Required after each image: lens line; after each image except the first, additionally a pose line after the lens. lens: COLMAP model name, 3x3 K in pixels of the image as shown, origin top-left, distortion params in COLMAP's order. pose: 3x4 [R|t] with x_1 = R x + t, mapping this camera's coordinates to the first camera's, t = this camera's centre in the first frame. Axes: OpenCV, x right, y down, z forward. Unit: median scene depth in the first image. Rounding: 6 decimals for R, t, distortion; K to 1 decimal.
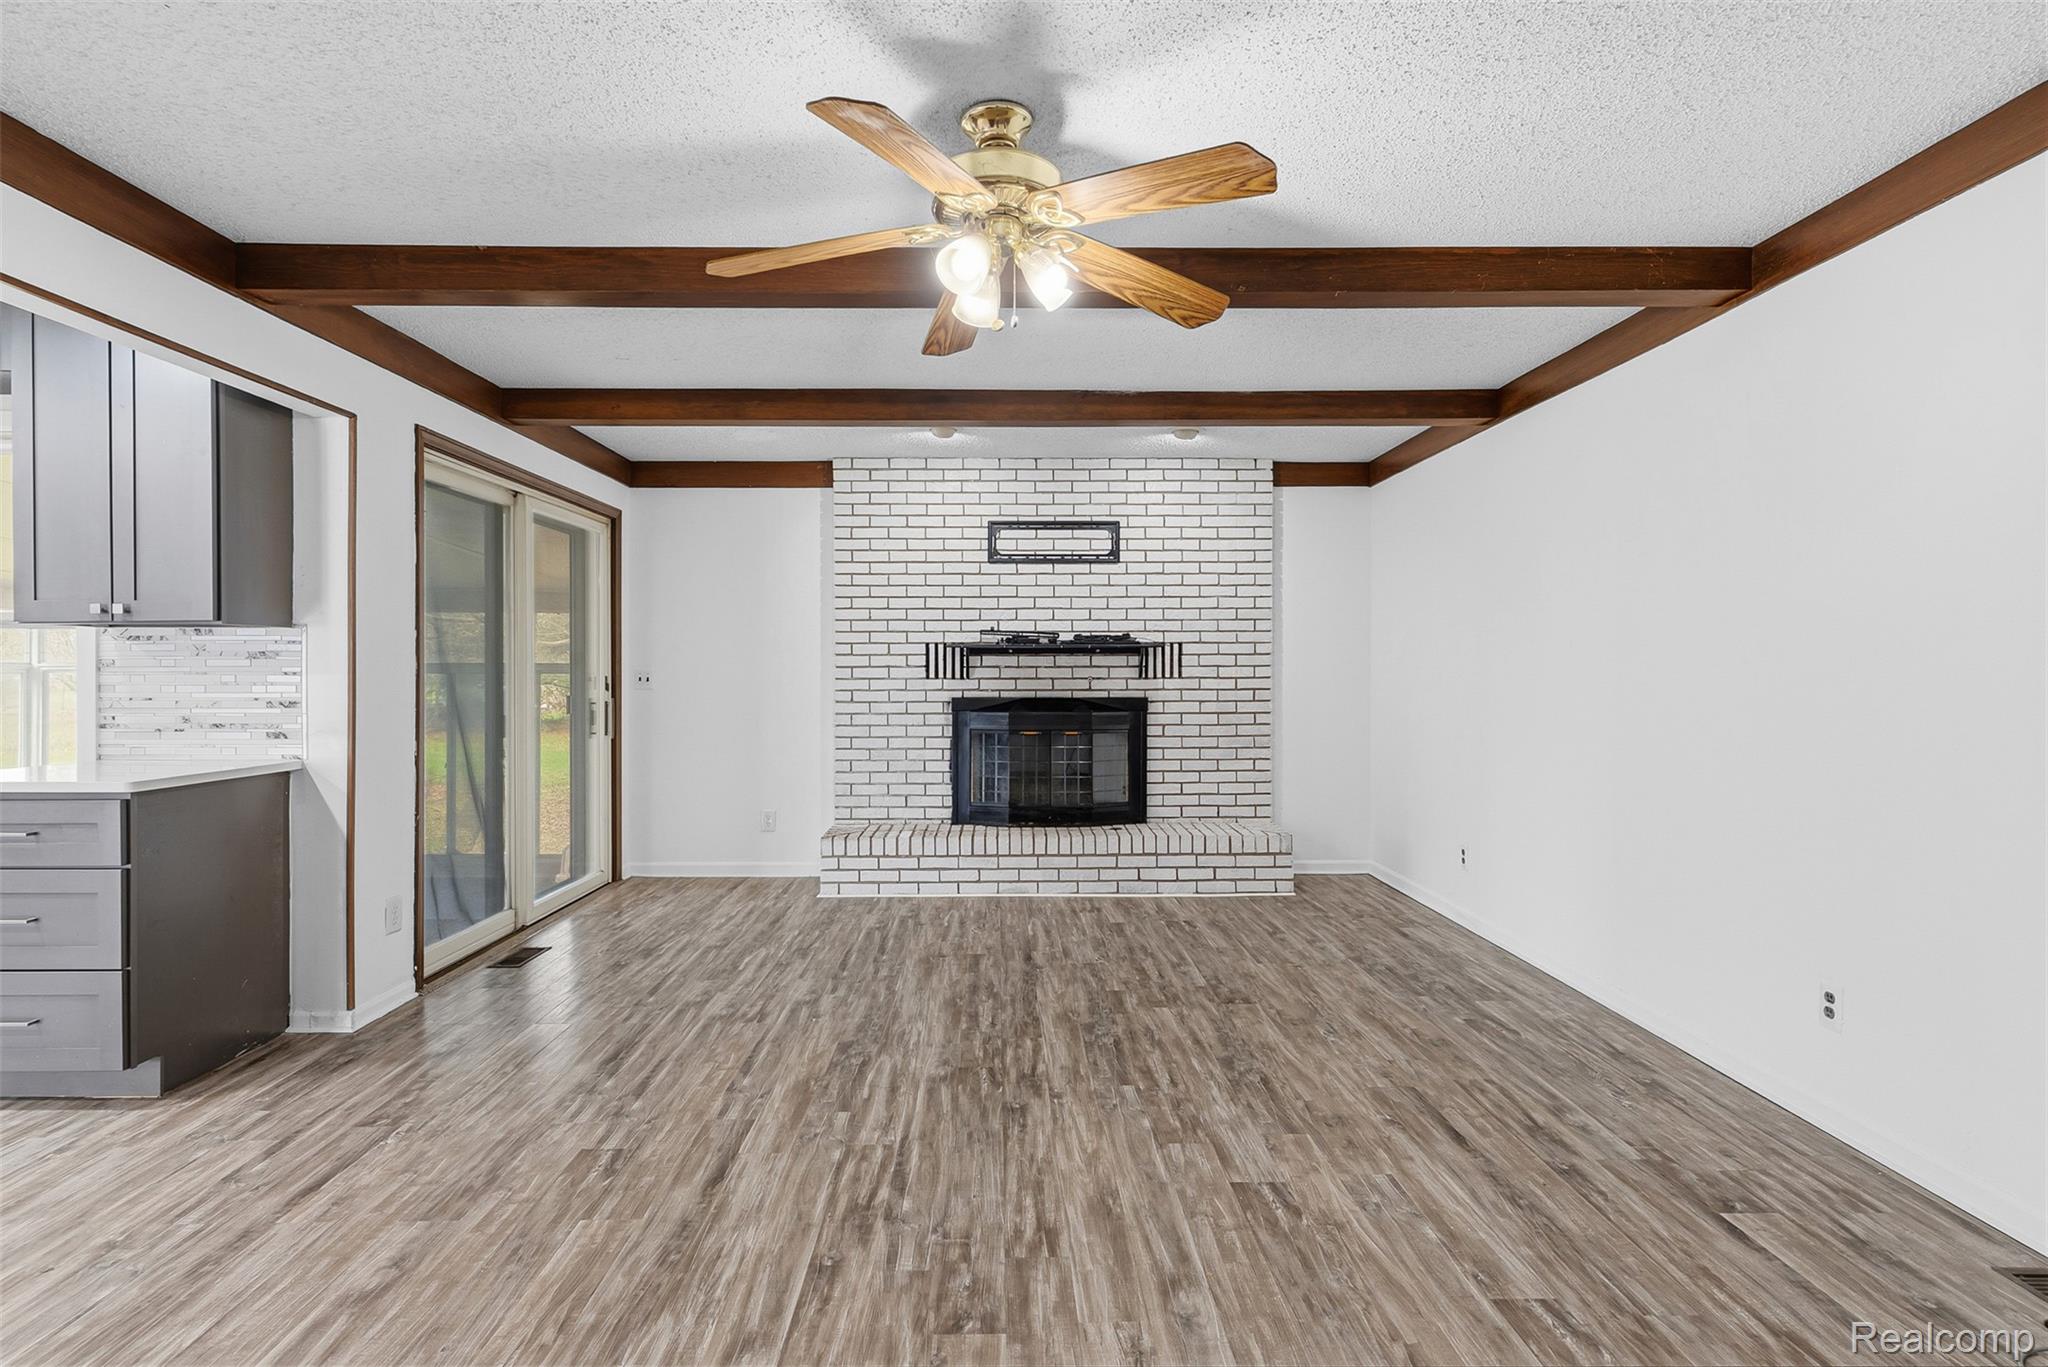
lens RADIAL K [[979.7, 0, 1019.0], [0, 979.7, 680.2], [0, 0, 1]] dist [0.000748, 0.000731]
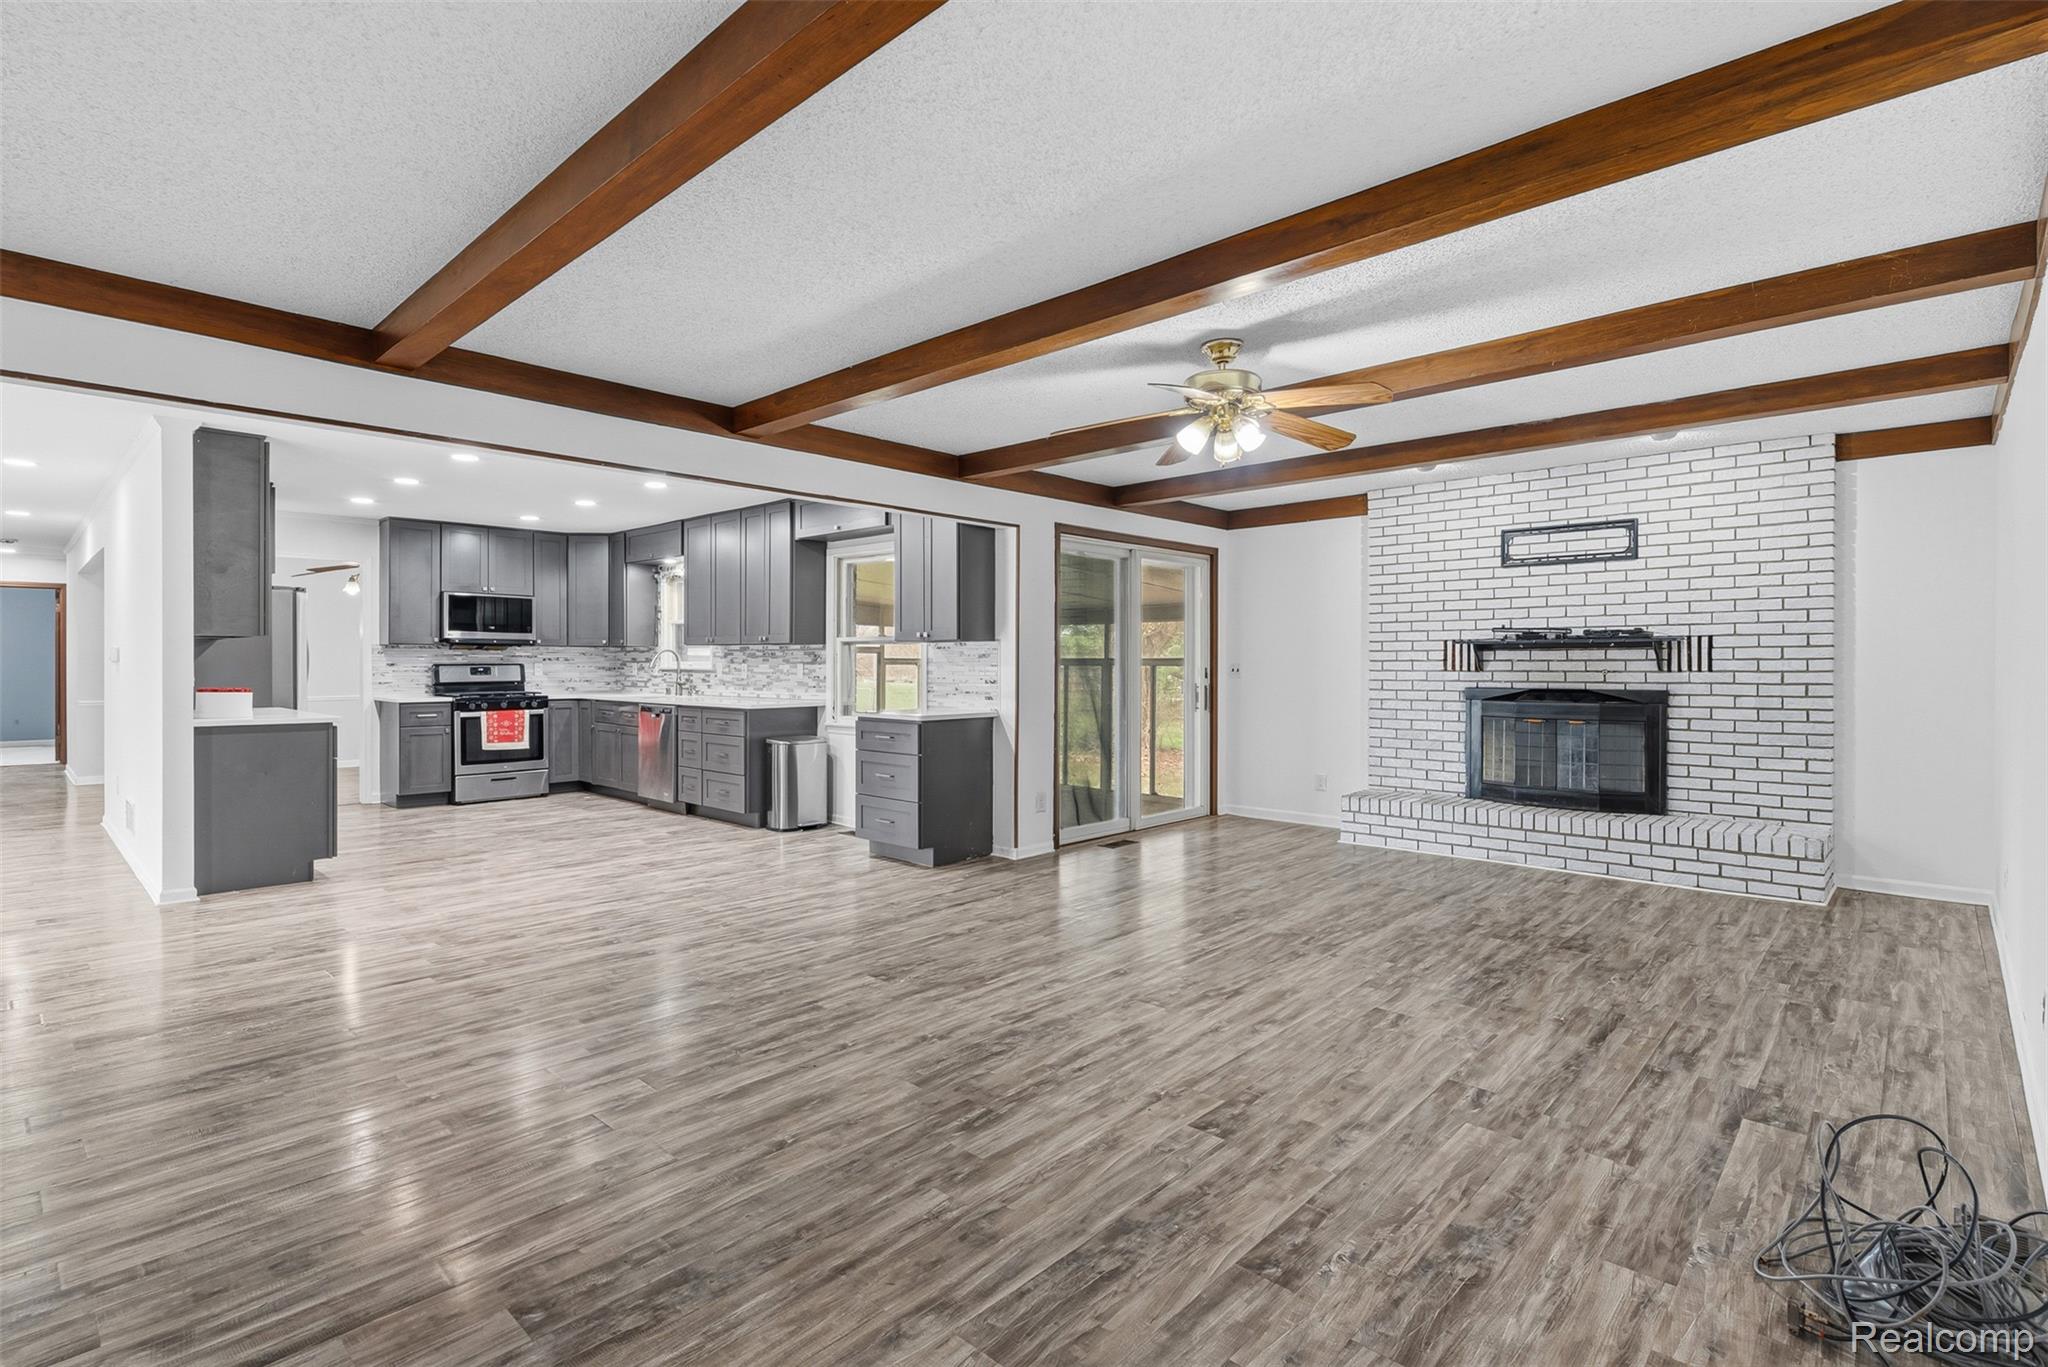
lens RADIAL K [[979.7, 0, 1017.3], [0, 979.7, 671.4], [0, 0, 1]] dist [0.000748, 0.000731]
pose [[0.715253, 0.005981, -0.698840, 0.553345], [-0.006619, 0.999977, 0.001784, 0.000730], [0.698835, 0.003350, 0.715275, -0.289490]]
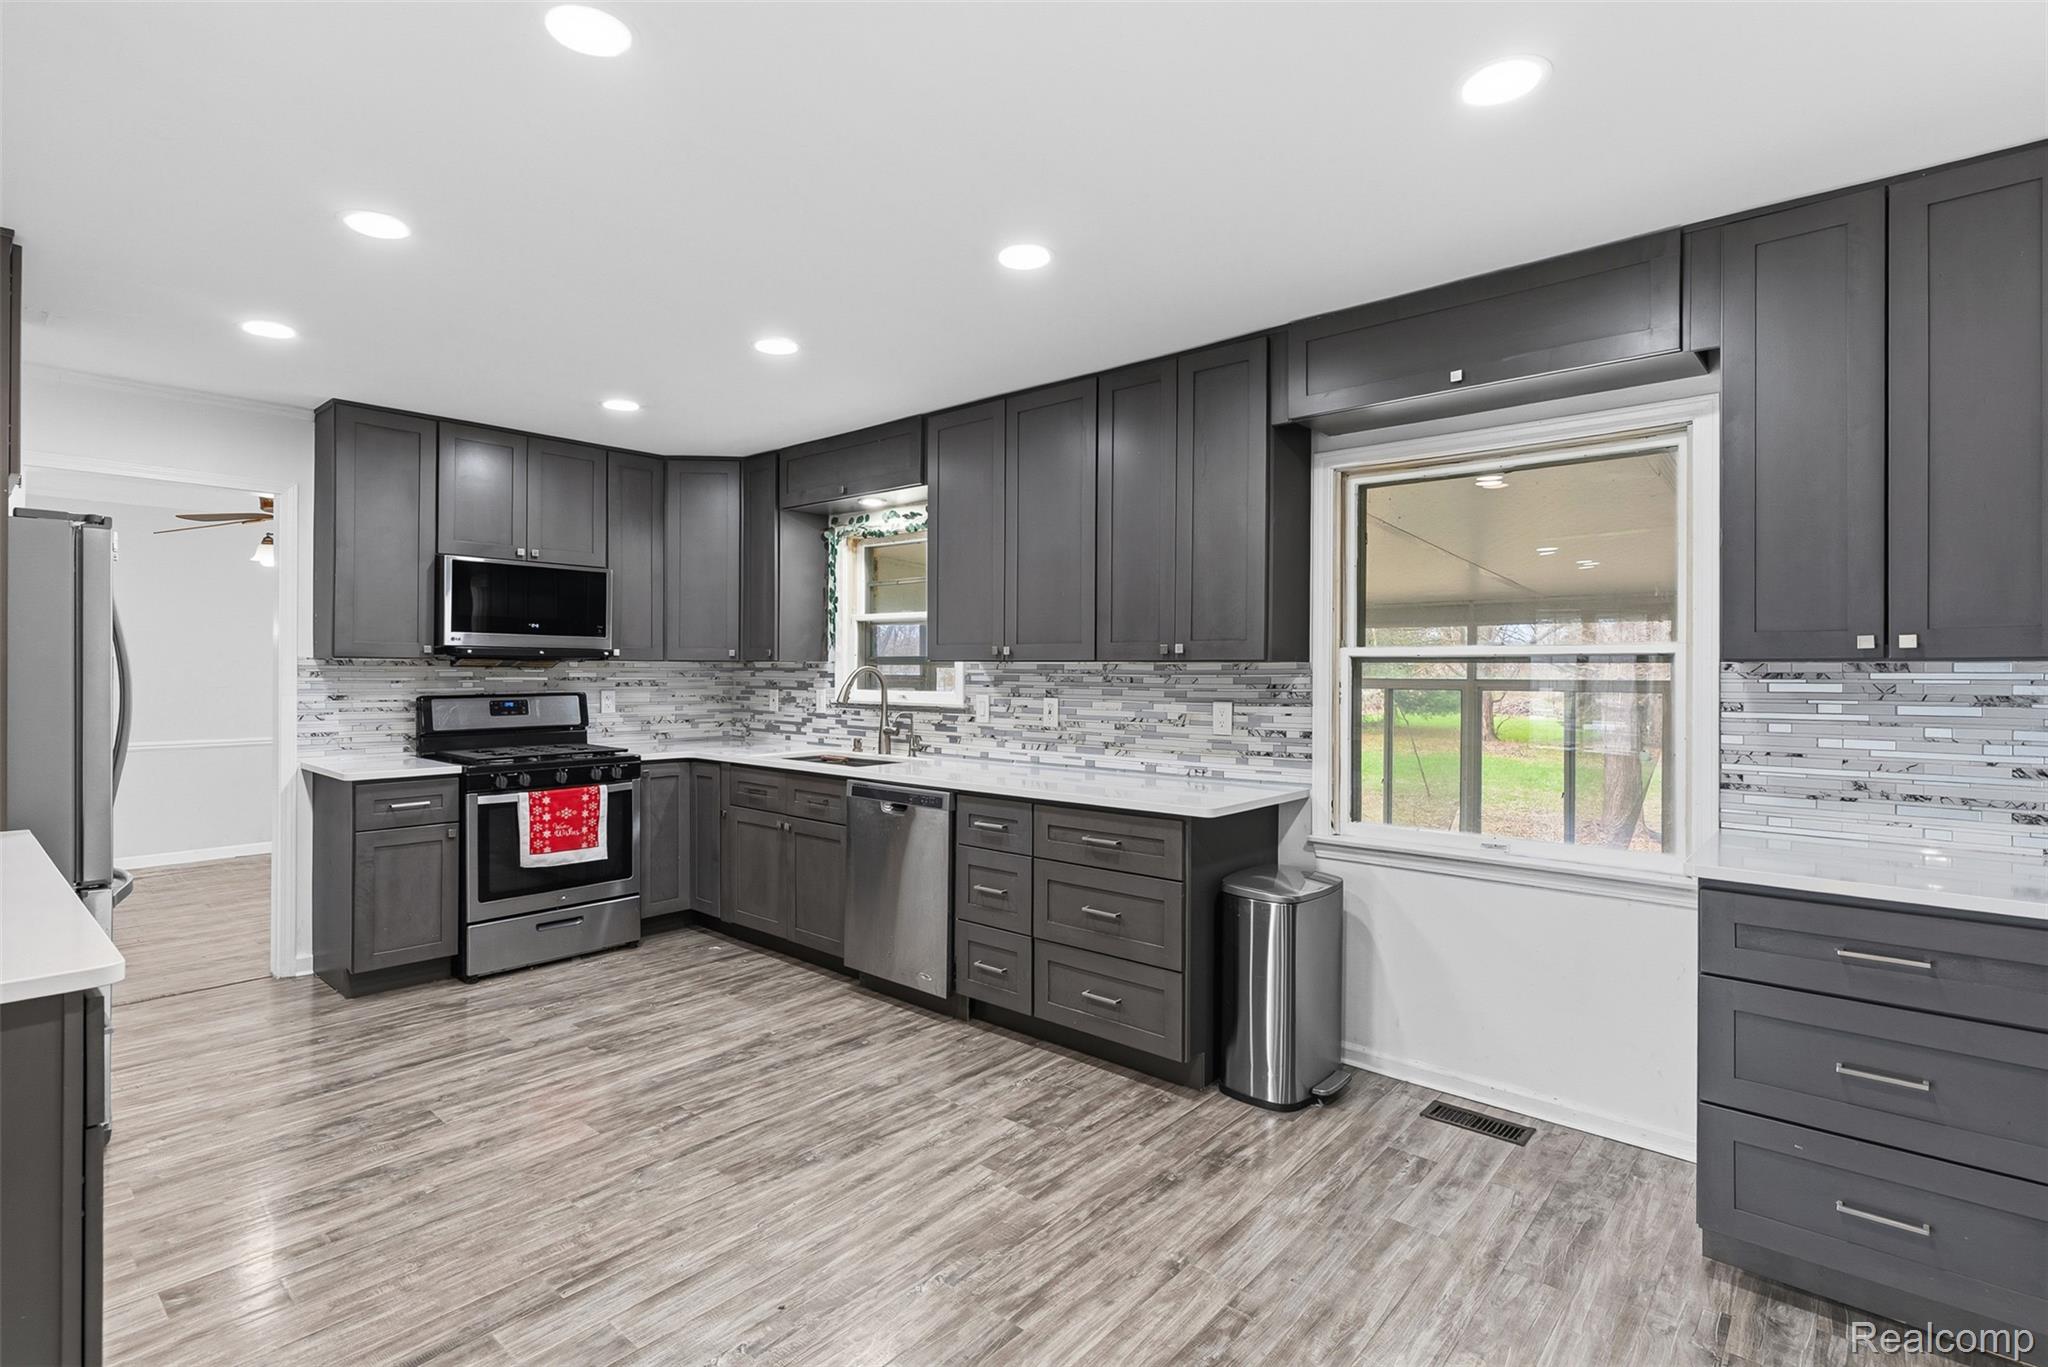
lens RADIAL K [[979.7, 0, 1019.1], [0, 979.7, 673.6], [0, 0, 1]] dist [0.000748, 0.000731]
pose [[0.738831, 0.003801, -0.673880, -0.746872], [-0.008226, 0.999960, -0.003379, -0.033771], [0.673840, 0.008039, 0.738833, 0.021029]]
